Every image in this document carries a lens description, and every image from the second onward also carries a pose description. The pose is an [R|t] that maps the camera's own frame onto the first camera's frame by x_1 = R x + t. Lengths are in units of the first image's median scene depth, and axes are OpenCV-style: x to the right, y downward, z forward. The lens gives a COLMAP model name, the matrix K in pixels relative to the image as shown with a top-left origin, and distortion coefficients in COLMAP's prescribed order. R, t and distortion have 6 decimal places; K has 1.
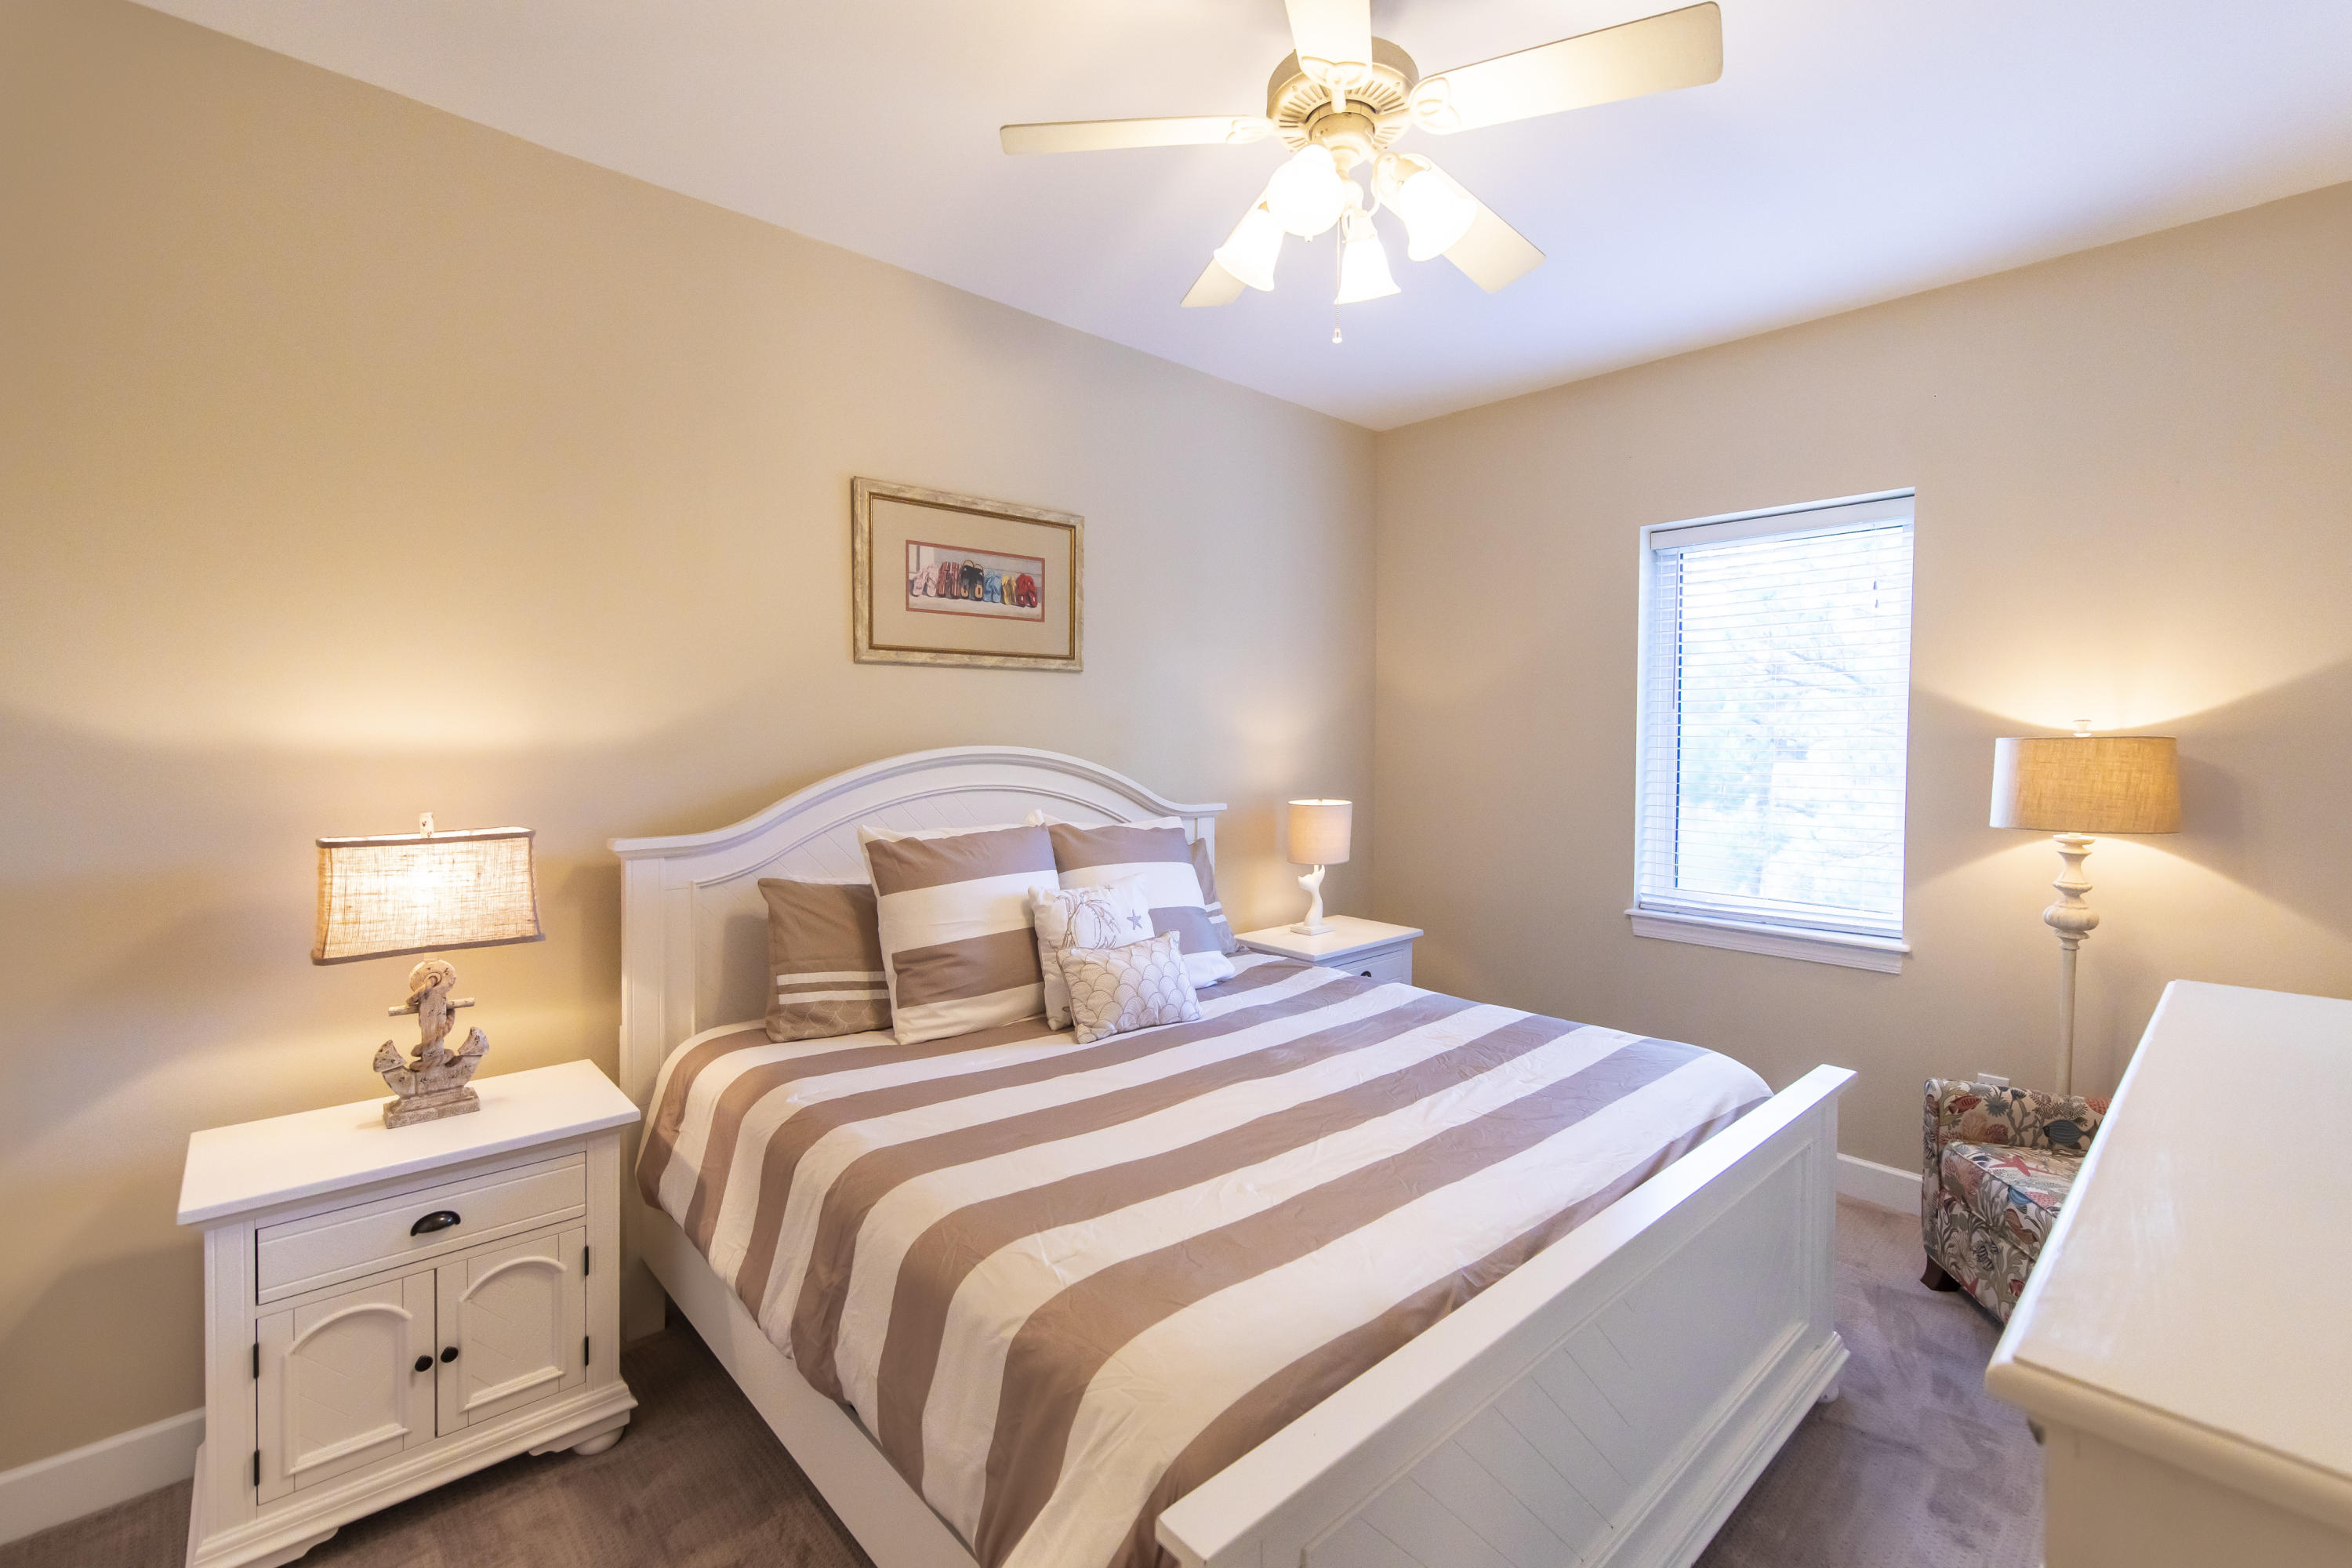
lens RADIAL K [[1026.8, 0, 1195.9], [0, 1026.8, 759.1], [0, 0, 1]] dist [0.013084, 0.000087]
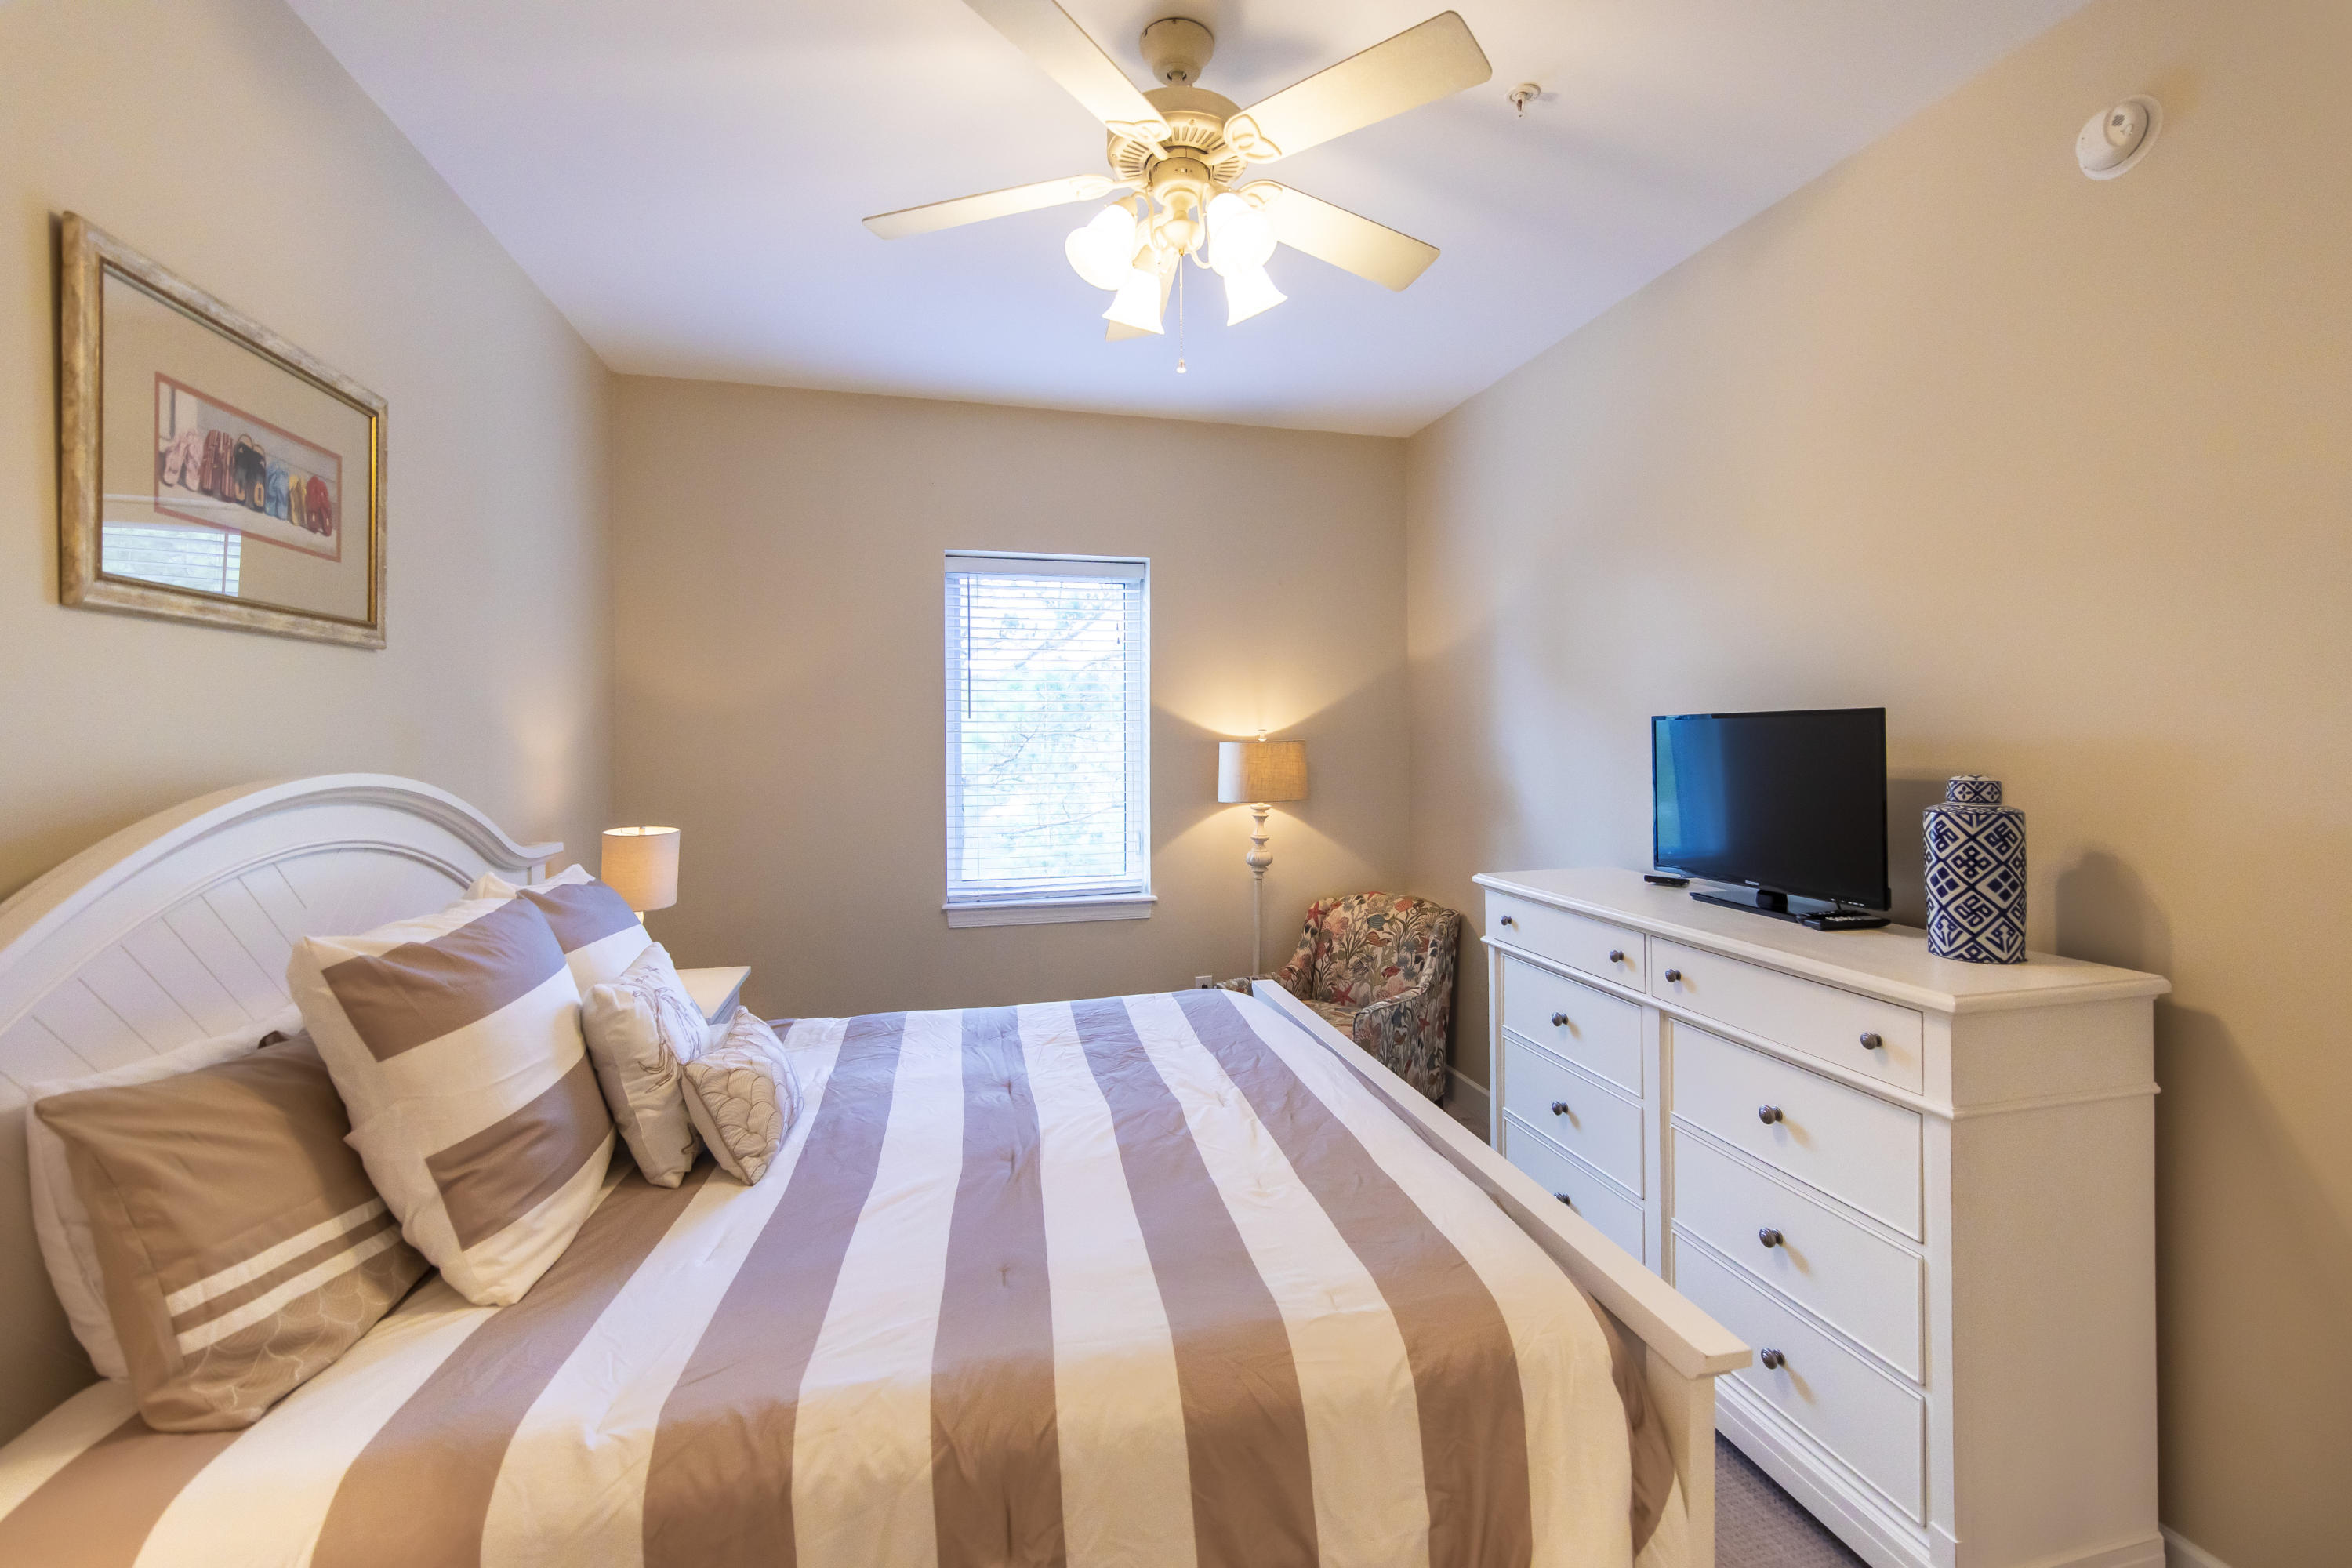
lens RADIAL K [[1026.8, 0, 1221.2], [0, 1026.8, 739.9], [0, 0, 1]] dist [0.013084, 0.000087]
pose [[0.473666, -0.008906, 0.880659, -0.473576], [0.027281, 0.999617, -0.004564, -0.015594], [-0.880282, 0.026187, 0.473728, 0.294868]]
